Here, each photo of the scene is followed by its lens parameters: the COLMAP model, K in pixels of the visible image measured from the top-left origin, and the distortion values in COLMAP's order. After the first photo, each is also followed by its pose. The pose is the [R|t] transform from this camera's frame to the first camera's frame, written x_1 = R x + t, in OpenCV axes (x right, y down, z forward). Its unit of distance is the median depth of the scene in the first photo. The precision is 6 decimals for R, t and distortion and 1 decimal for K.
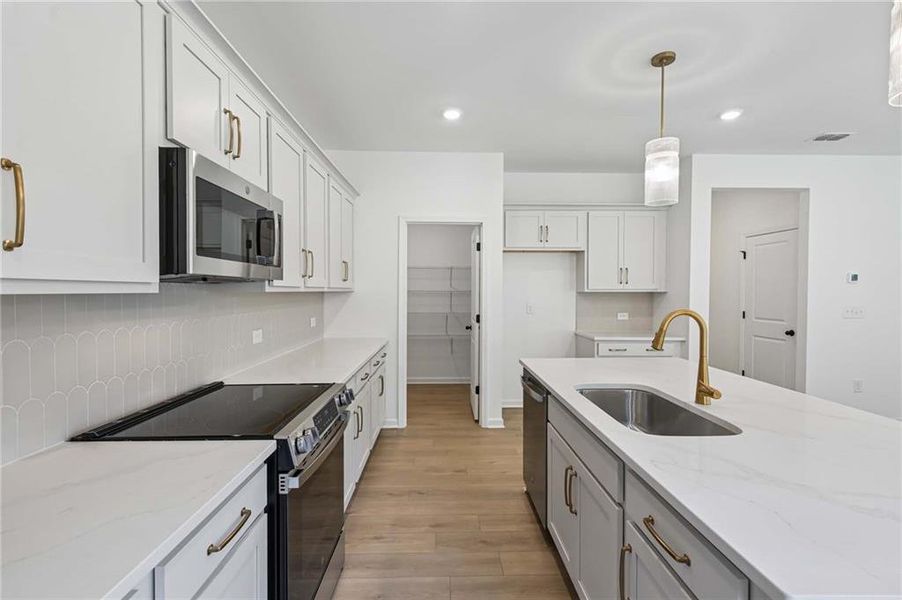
lens RADIAL K [[411.2, 0, 458.7], [0, 411.2, 302.0], [0, 0, 1]] dist [0.016272, -0.002169]
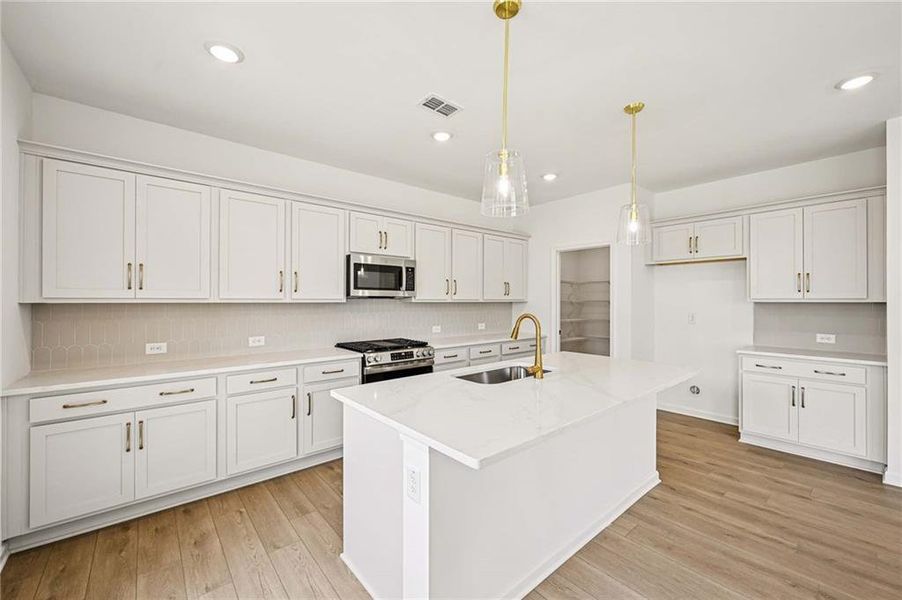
lens RADIAL K [[365.7, 0, 463.7], [0, 365.7, 296.5], [0, 0, 1]] dist [0.003081, -0.000239]
pose [[0.640441, -0.010242, -0.767939, 0.747732], [-0.018969, 0.999395, -0.029149, -0.001435], [0.767773, 0.033236, 0.639860, -0.014965]]
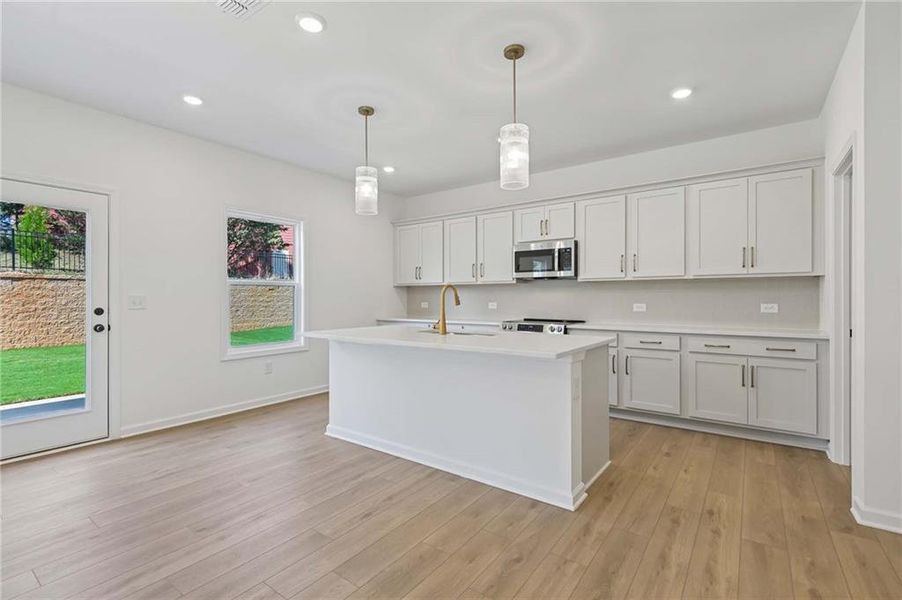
lens RADIAL K [[411.2, 0, 459.2], [0, 411.2, 304.8], [0, 0, 1]] dist [0.016272, -0.002169]
pose [[-0.599946, 0.017682, -0.799845, 1.048809], [-0.017170, 0.999241, 0.034969, 0.020470], [0.799856, 0.034713, -0.599187, 1.147144]]
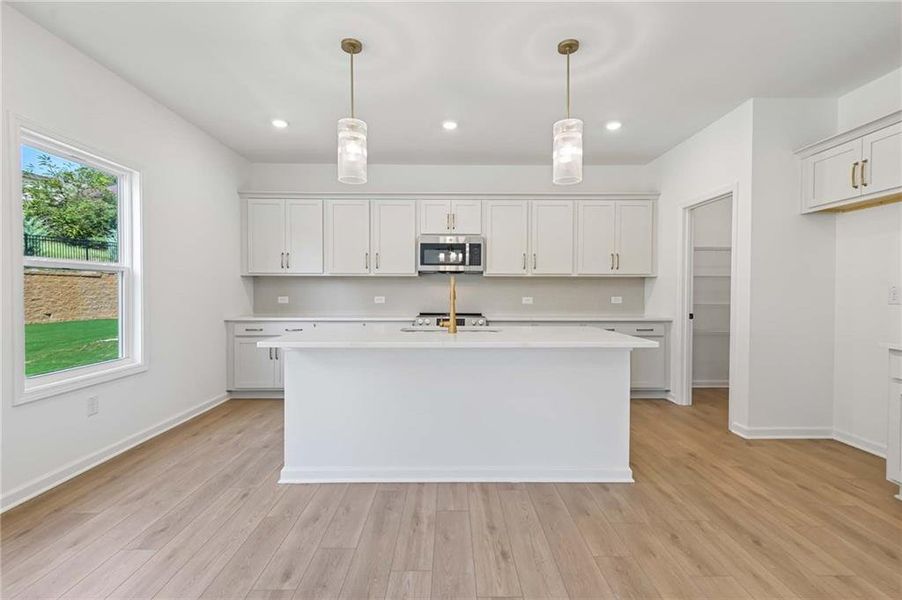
lens RADIAL K [[411.2, 0, 449.1], [0, 411.2, 299.0], [0, 0, 1]] dist [0.016272, -0.002169]
pose [[-0.009563, 0.014523, -0.999849, 1.155716], [-0.026707, 0.999534, 0.014774, 0.045724], [0.999598, 0.026845, -0.009170, 0.528128]]
